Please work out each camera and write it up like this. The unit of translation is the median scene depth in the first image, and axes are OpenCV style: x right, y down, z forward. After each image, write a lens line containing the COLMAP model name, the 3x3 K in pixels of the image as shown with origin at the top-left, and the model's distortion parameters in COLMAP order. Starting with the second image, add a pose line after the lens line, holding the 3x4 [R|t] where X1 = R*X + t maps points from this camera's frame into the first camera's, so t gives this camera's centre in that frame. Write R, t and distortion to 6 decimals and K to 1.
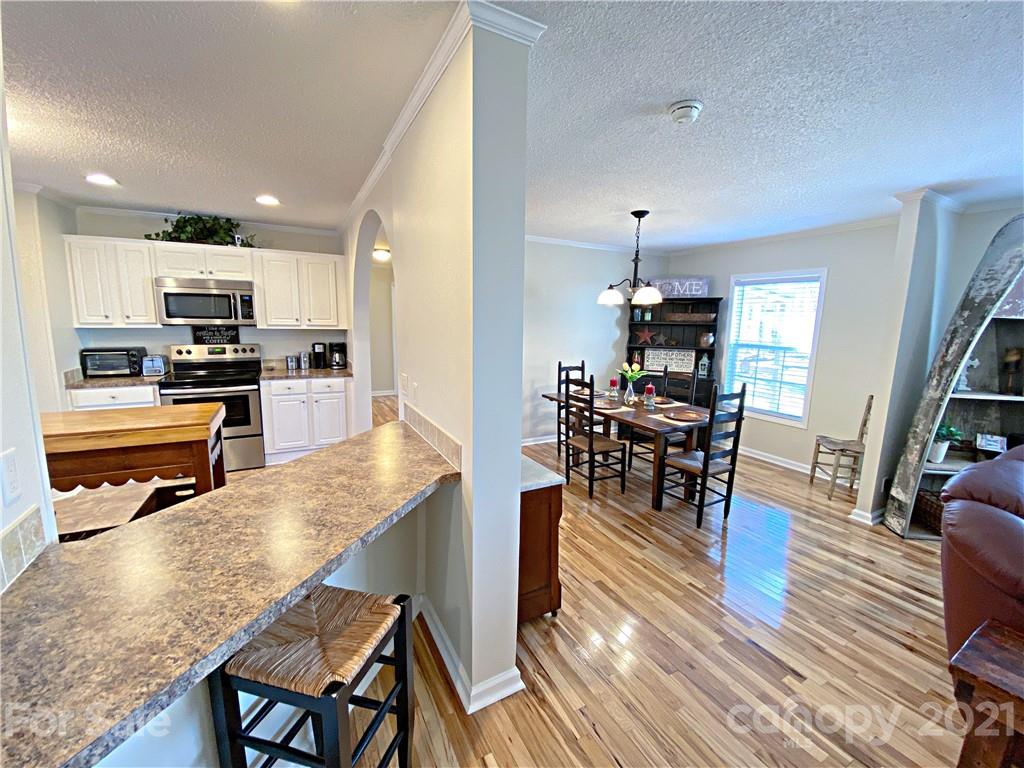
lens RADIAL K [[412.5, 0, 510.3], [0, 412.5, 381.9], [0, 0, 1]] dist [0.008402, -0.015230]
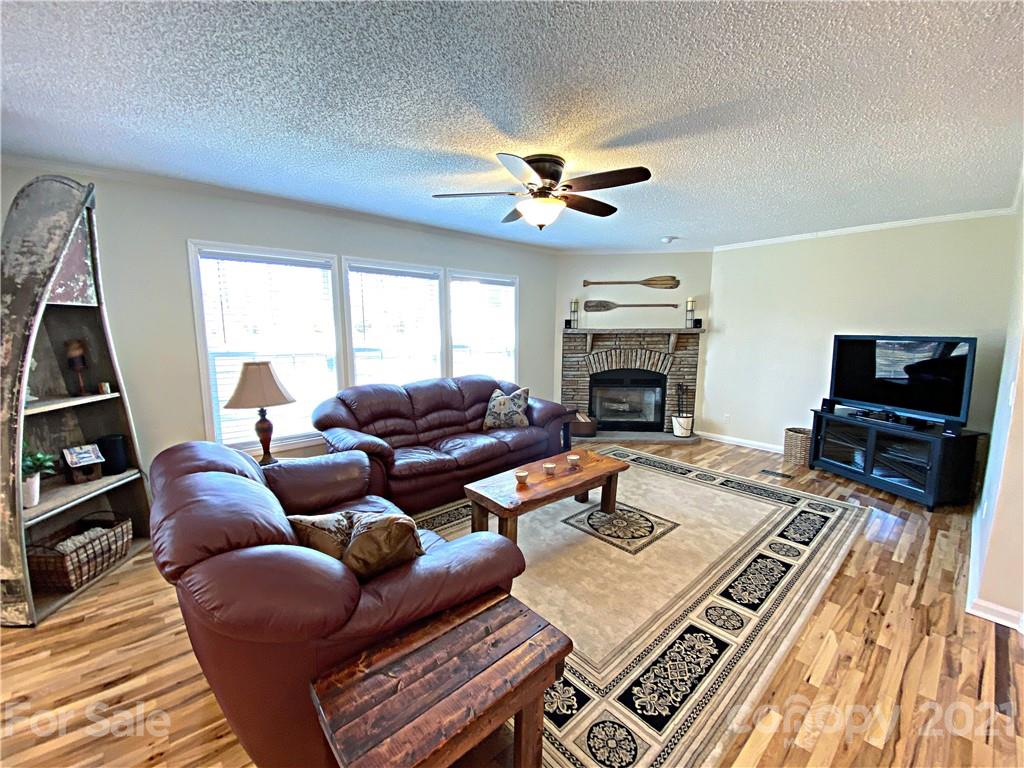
lens RADIAL K [[412.5, 0, 511.8], [0, 412.5, 383.2], [0, 0, 1]] dist [0.008402, -0.015230]
pose [[-0.243929, -0.150181, 0.958094, 0.155865], [0.134372, 0.973173, 0.186756, -0.027041], [-0.960439, 0.174296, -0.217205, 0.253575]]
